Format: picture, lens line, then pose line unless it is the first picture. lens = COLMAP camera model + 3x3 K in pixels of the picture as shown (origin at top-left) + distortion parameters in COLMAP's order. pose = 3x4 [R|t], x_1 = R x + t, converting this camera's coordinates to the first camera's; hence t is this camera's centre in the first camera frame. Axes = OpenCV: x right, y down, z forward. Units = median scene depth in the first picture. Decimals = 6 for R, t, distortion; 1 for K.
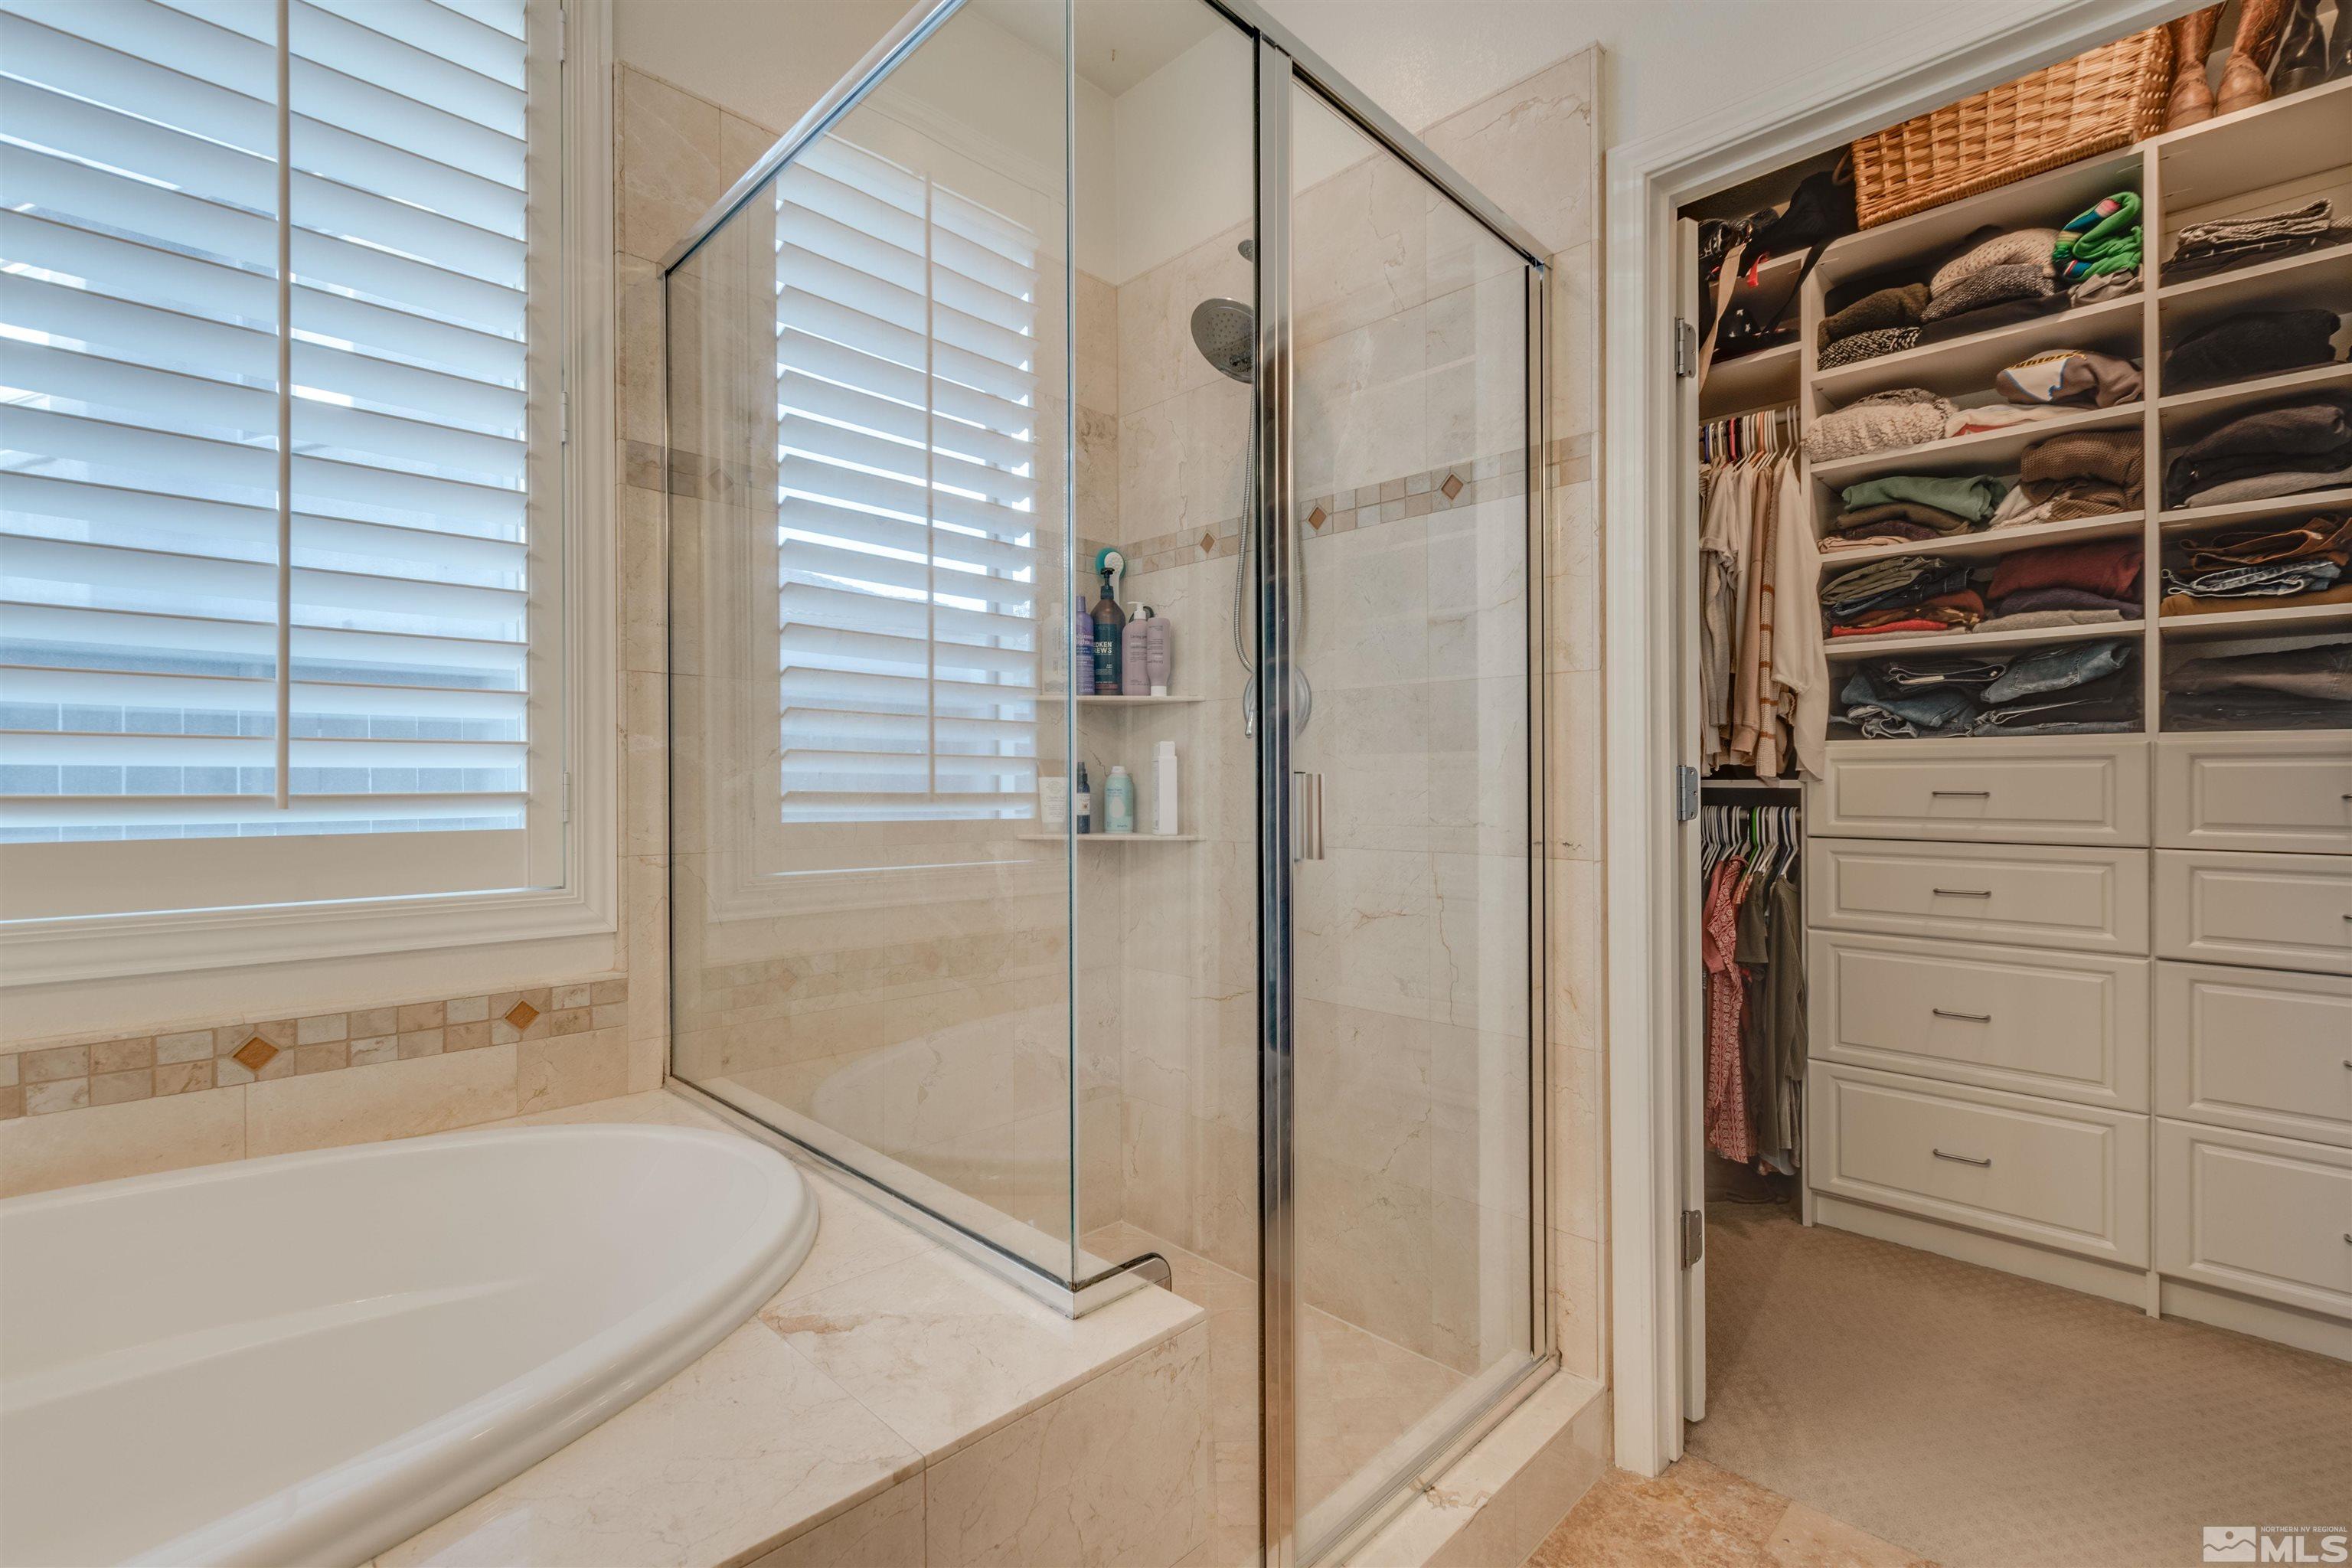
lens RADIAL K [[1023.9, 0, 1177.3], [0, 1023.9, 787.8], [0, 0, 1]] dist [0.005003, -0.002517]
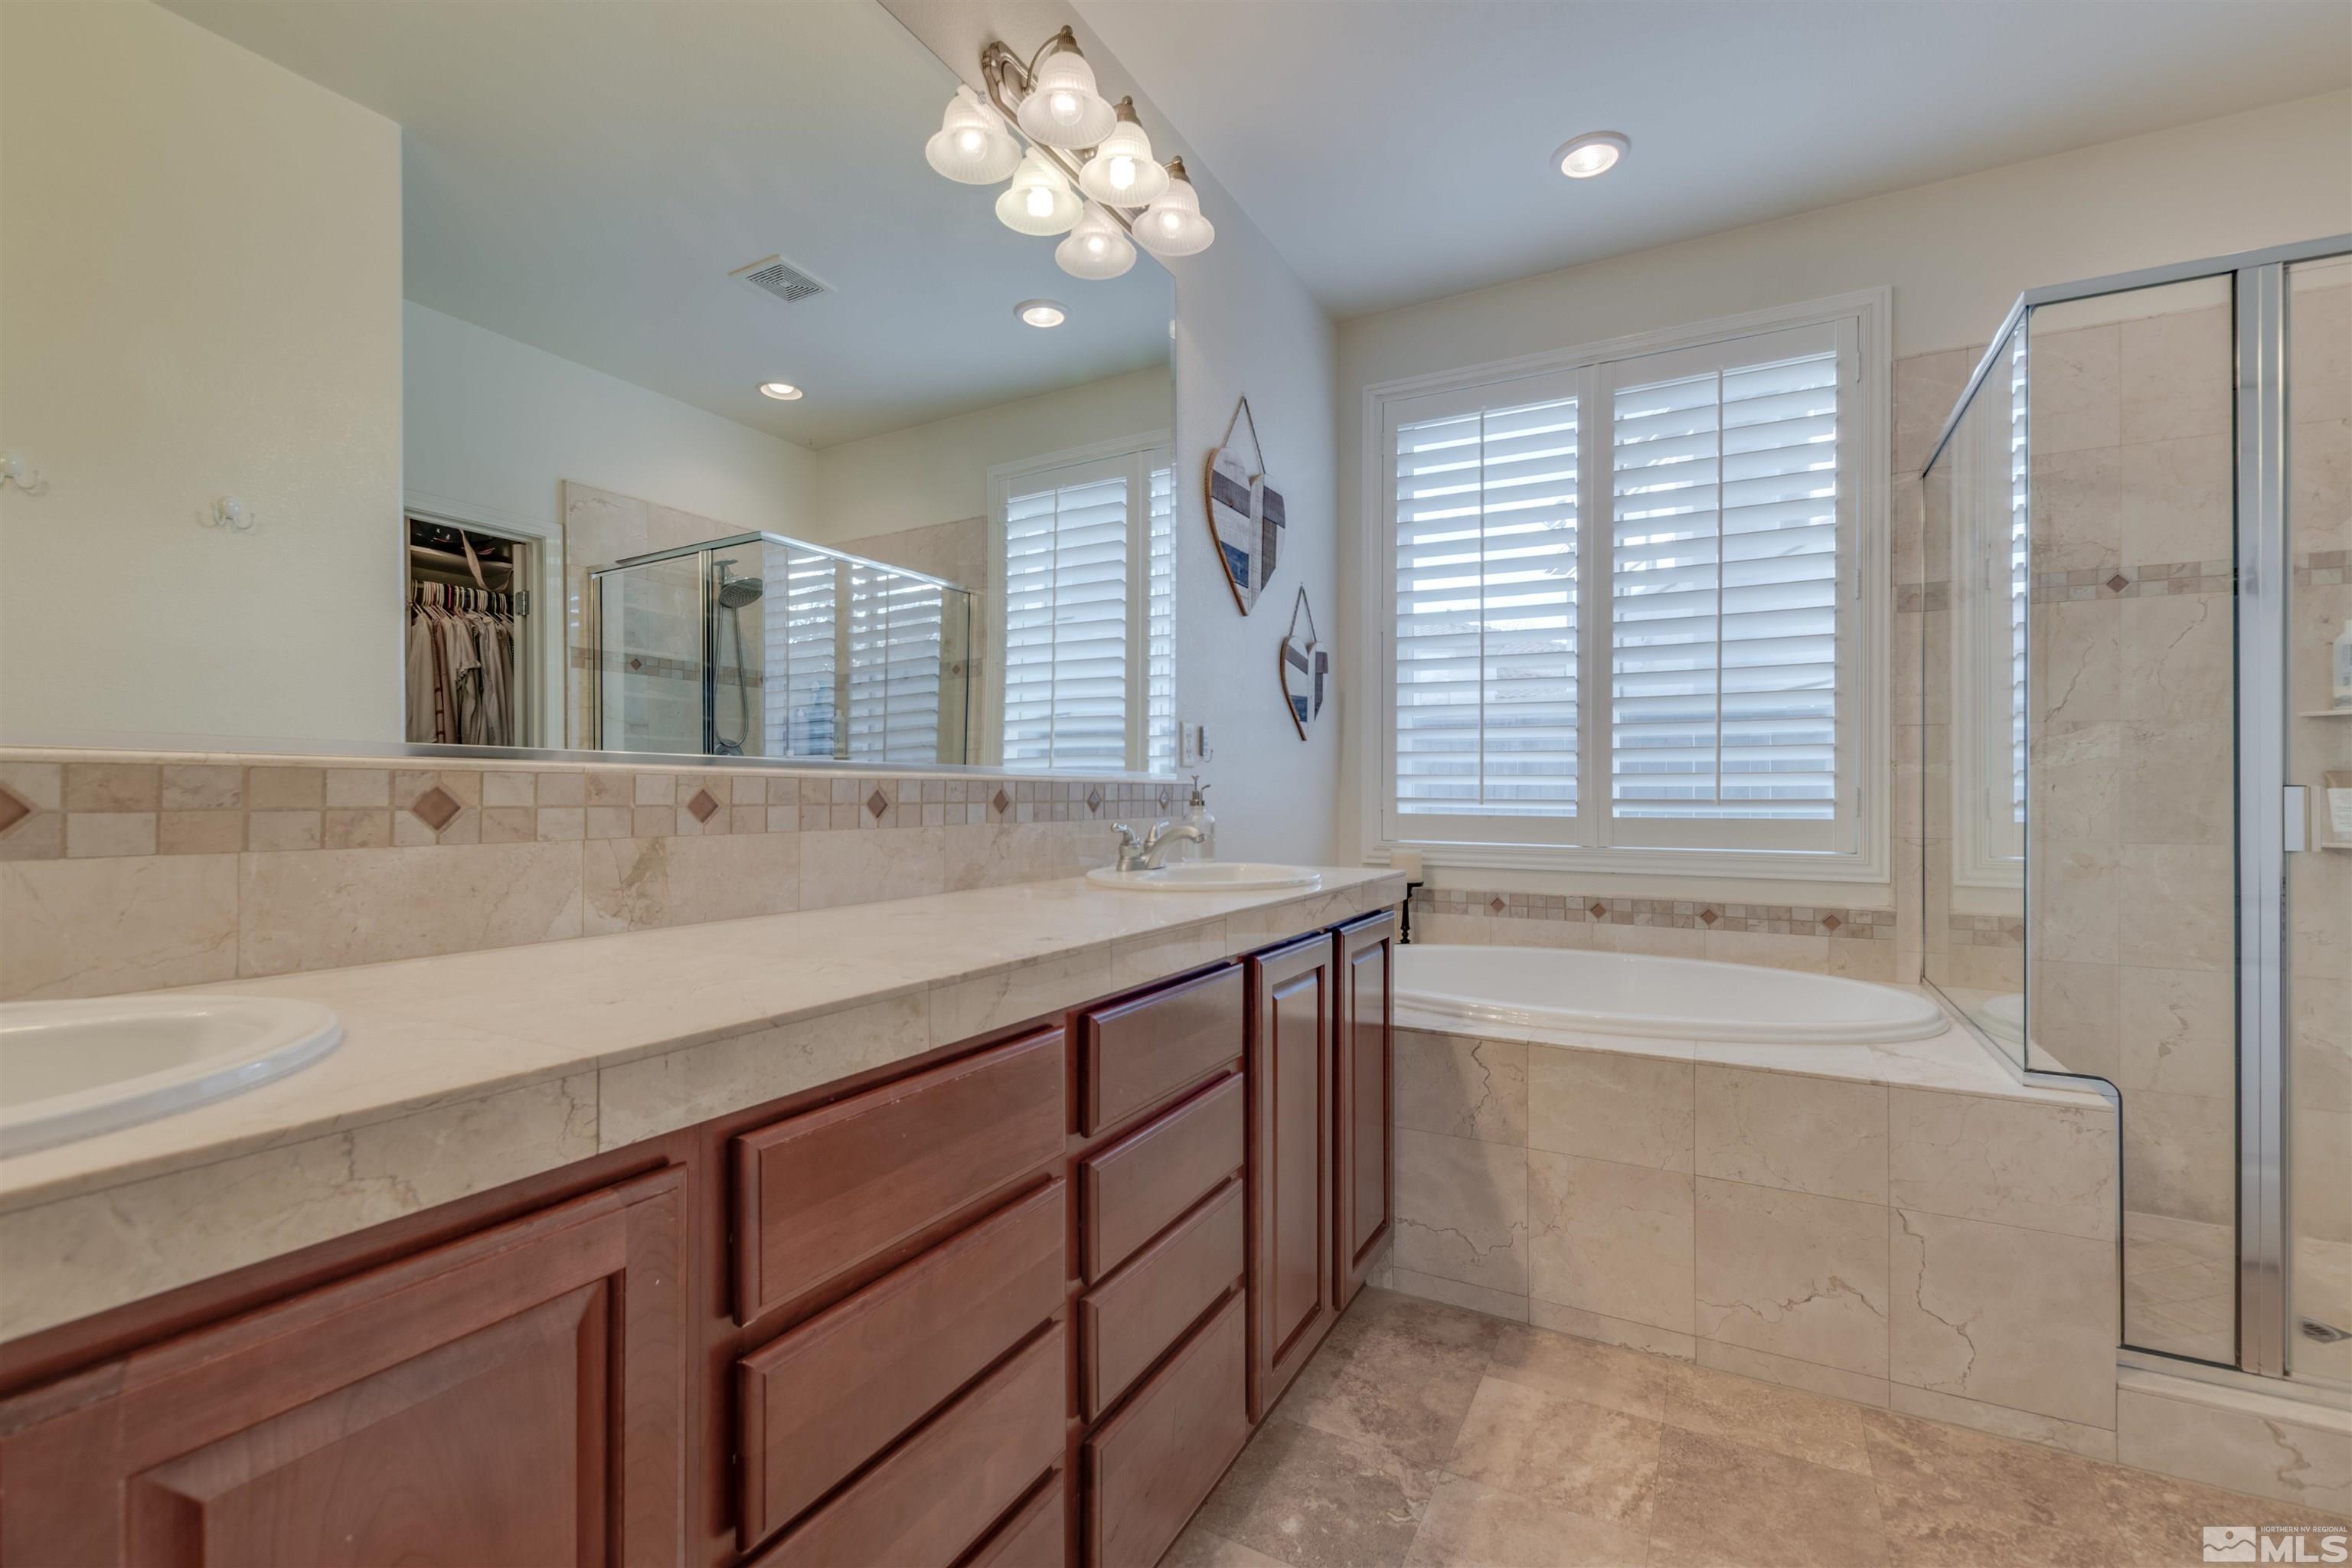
lens RADIAL K [[1074.8, 0, 1179.0], [0, 1074.8, 793.4], [0, 0, 1]] dist [0.001055, -0.000363]
pose [[0.287302, -0.002155, -0.957838, 0.836258], [-0.006163, 0.999973, -0.004098, 0.009377], [0.957820, 0.007081, 0.287281, -0.639979]]
